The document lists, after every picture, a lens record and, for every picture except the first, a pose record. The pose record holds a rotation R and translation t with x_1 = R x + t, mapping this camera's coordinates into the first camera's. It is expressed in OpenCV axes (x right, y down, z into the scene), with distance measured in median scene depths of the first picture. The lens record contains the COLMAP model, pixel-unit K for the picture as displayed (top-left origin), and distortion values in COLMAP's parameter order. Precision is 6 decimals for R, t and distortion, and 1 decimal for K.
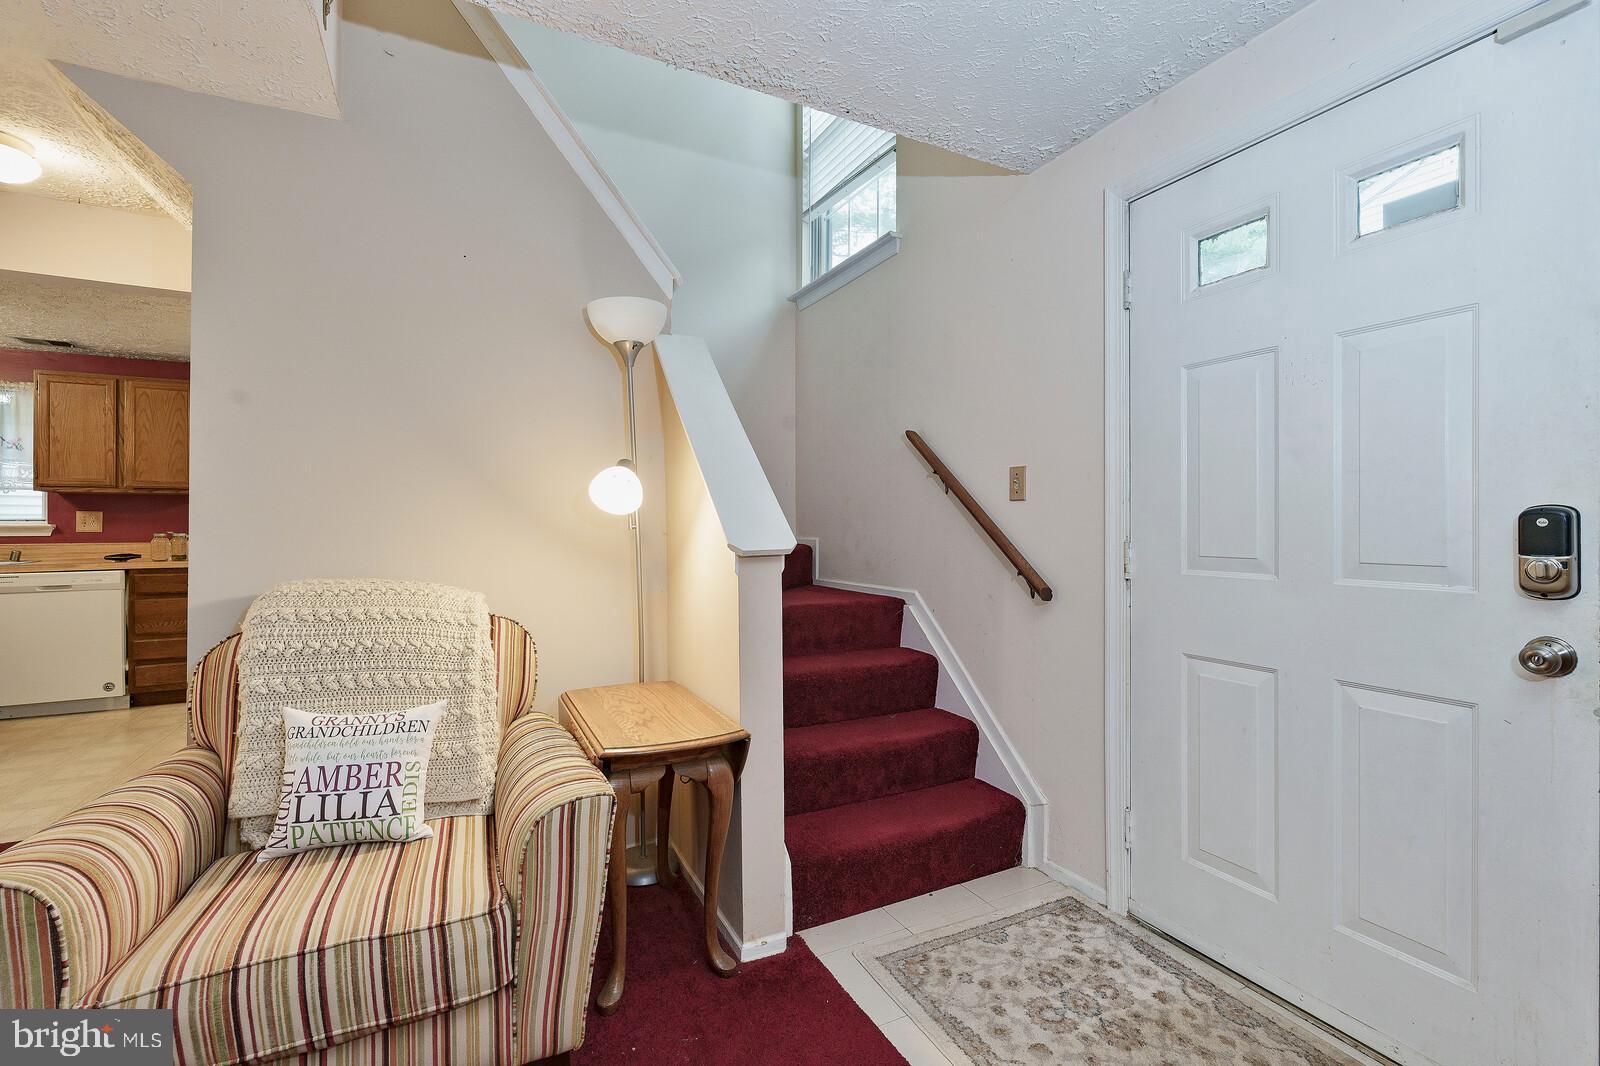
lens RADIAL K [[697.7, 0, 806.3], [0, 697.7, 527.4], [0, 0, 1]] dist [-0.006238, 0.000888]
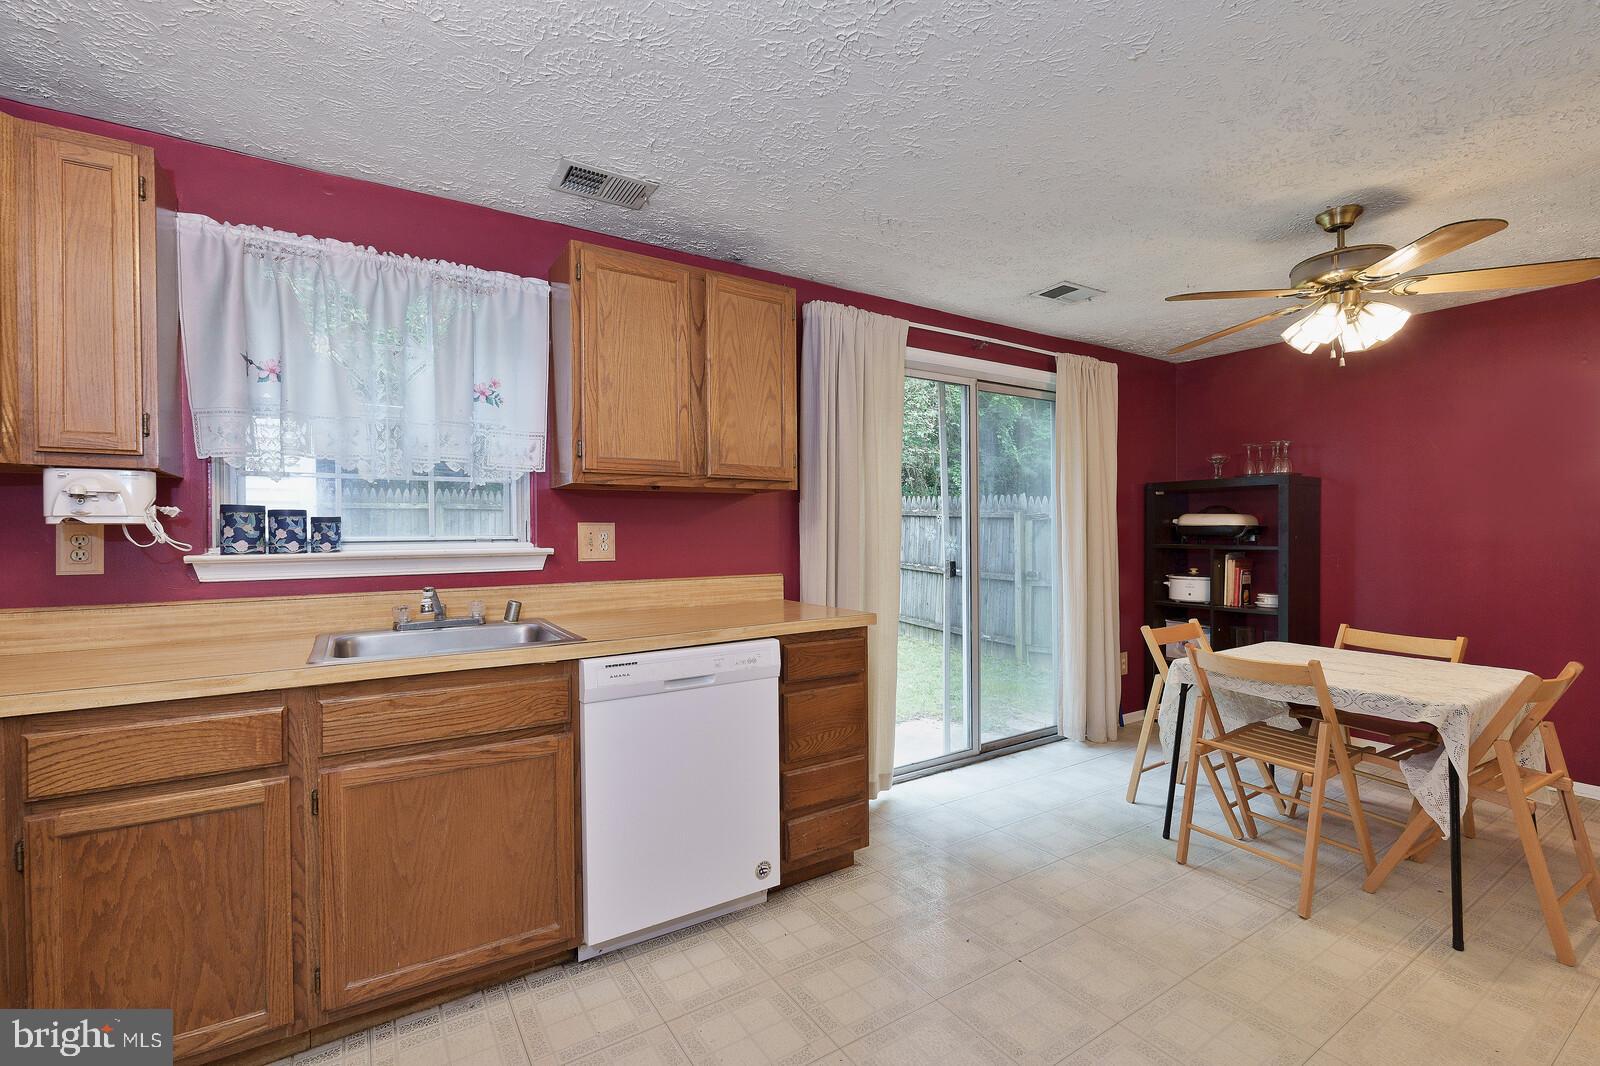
lens RADIAL K [[697.7, 0, 799.0], [0, 697.7, 533.4], [0, 0, 1]] dist [-0.006238, 0.000888]
pose [[0.994276, -0.005341, 0.106712, -0.966721], [0.004750, 0.999972, 0.005791, -0.017516], [-0.106740, -0.005251, 0.994273, 0.461279]]
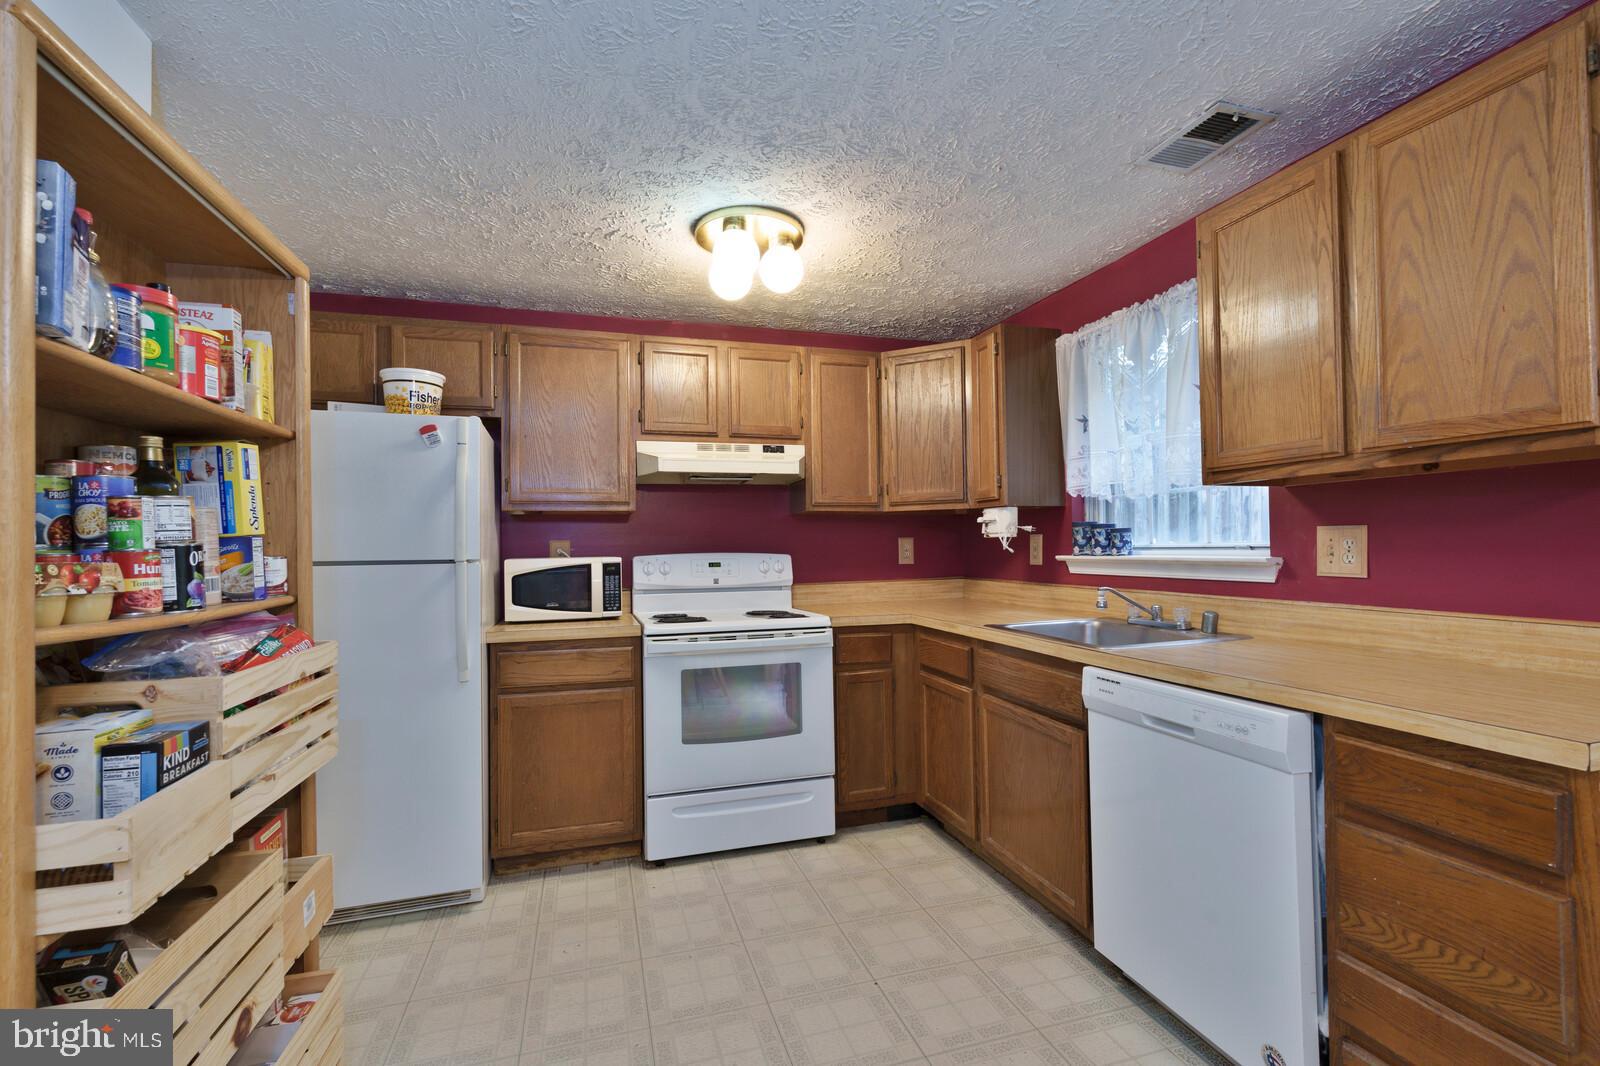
lens RADIAL K [[697.7, 0, 795.8], [0, 697.7, 533.3], [0, 0, 1]] dist [-0.006238, 0.000888]
pose [[-0.175901, -0.012763, -0.984325, -0.599123], [0.019159, 0.999682, -0.016386, -0.018615], [0.984221, -0.021741, -0.175601, 0.784124]]
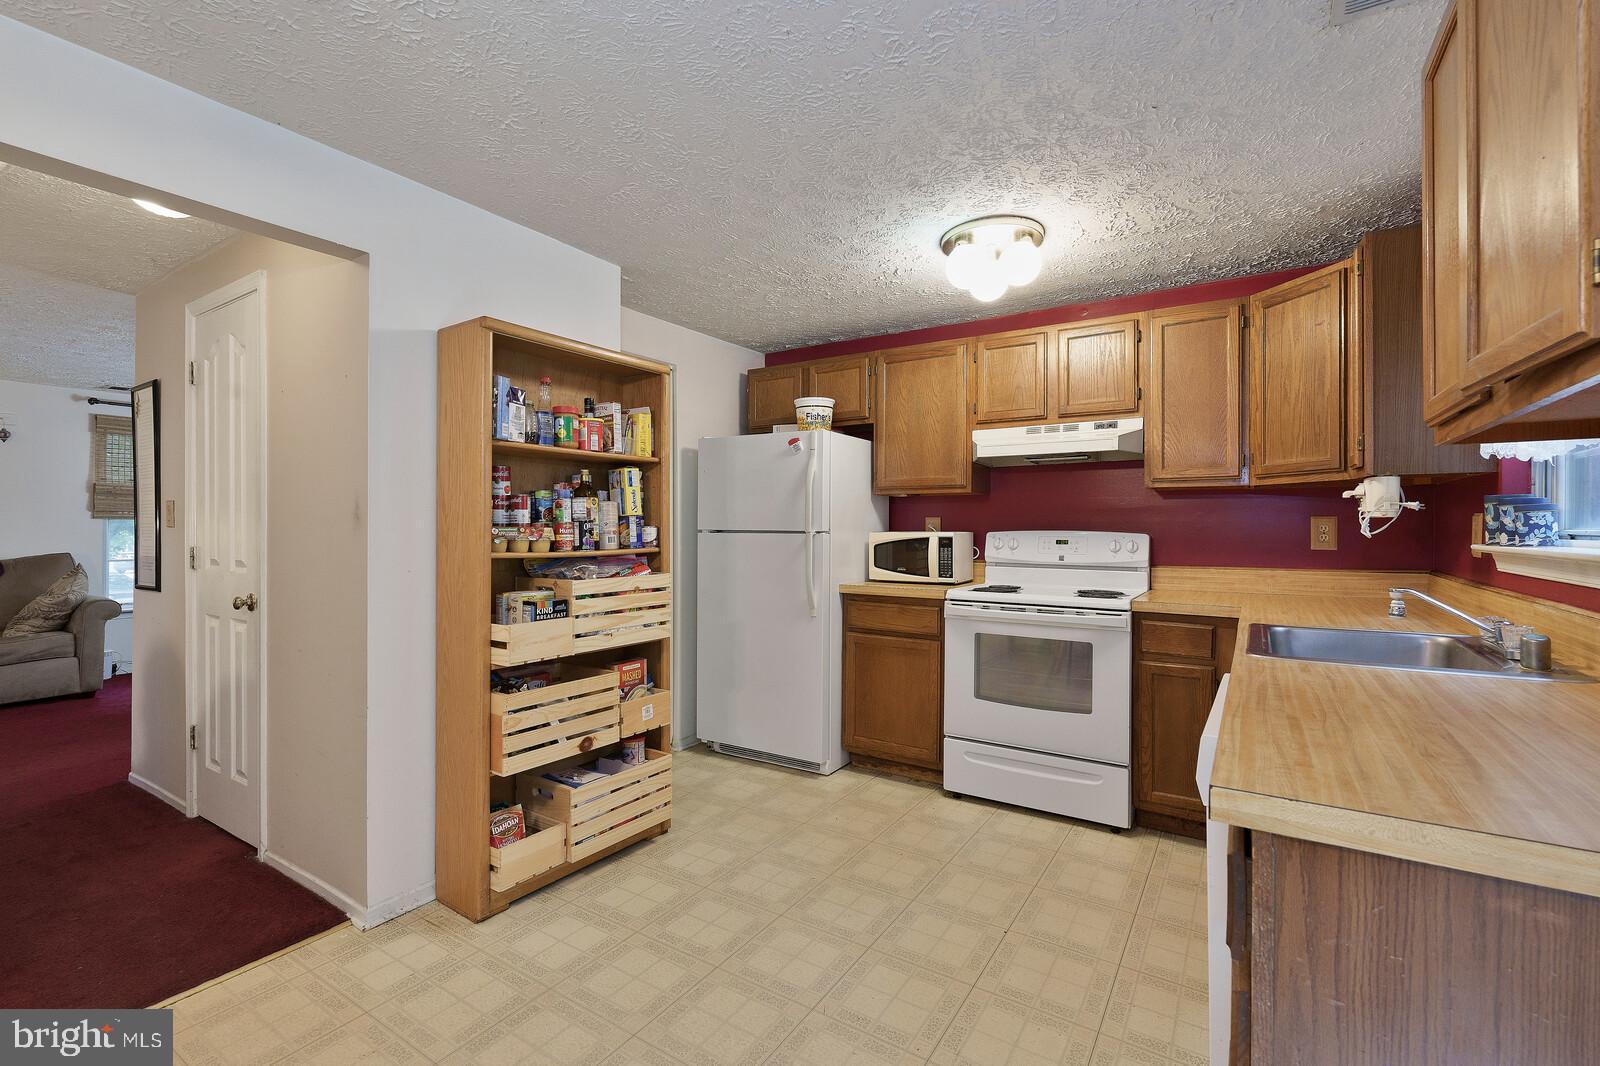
lens RADIAL K [[697.7, 0, 794.1], [0, 697.7, 519.8], [0, 0, 1]] dist [-0.006238, 0.000888]
pose [[-0.866791, -0.001699, -0.498668, -0.679525], [0.003995, 0.999938, -0.010352, -0.016714], [0.498655, -0.010966, -0.866731, 1.078228]]
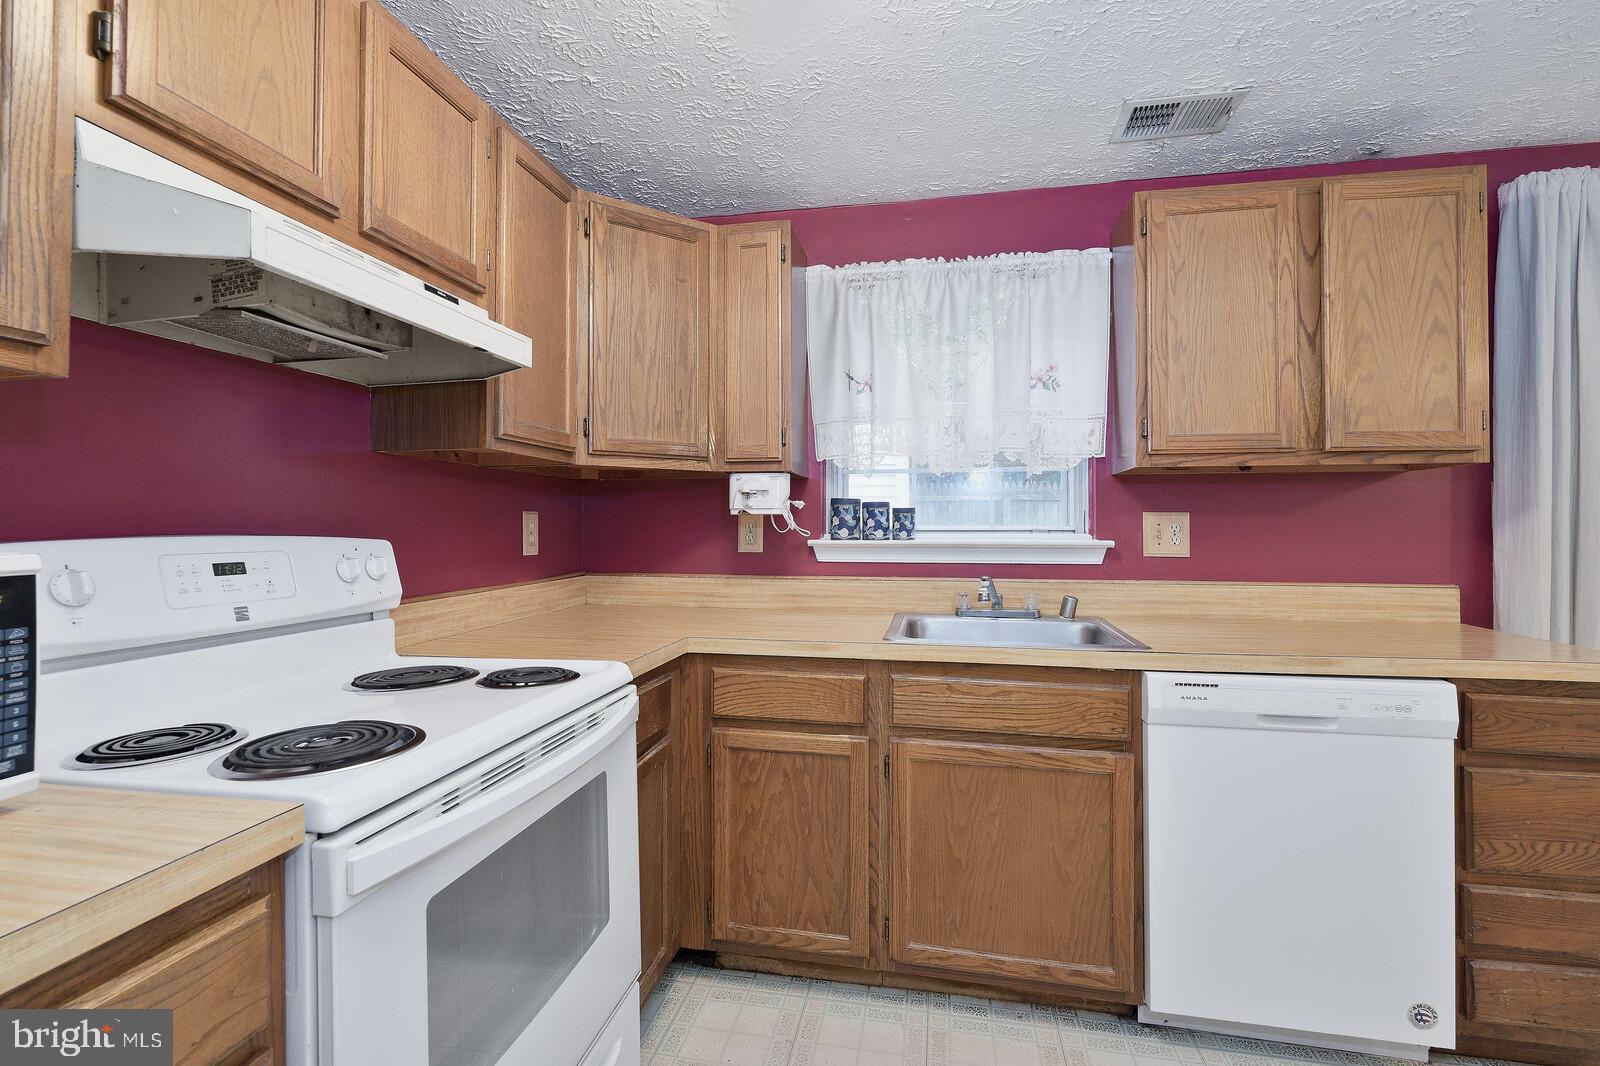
lens RADIAL K [[697.7, 0, 803.5], [0, 697.7, 518.7], [0, 0, 1]] dist [-0.006238, 0.000888]
pose [[0.789946, -0.002444, -0.613171, -0.971023], [-0.000487, 0.999989, -0.004613, -0.016998], [0.613176, 0.003942, 0.789936, 0.499090]]
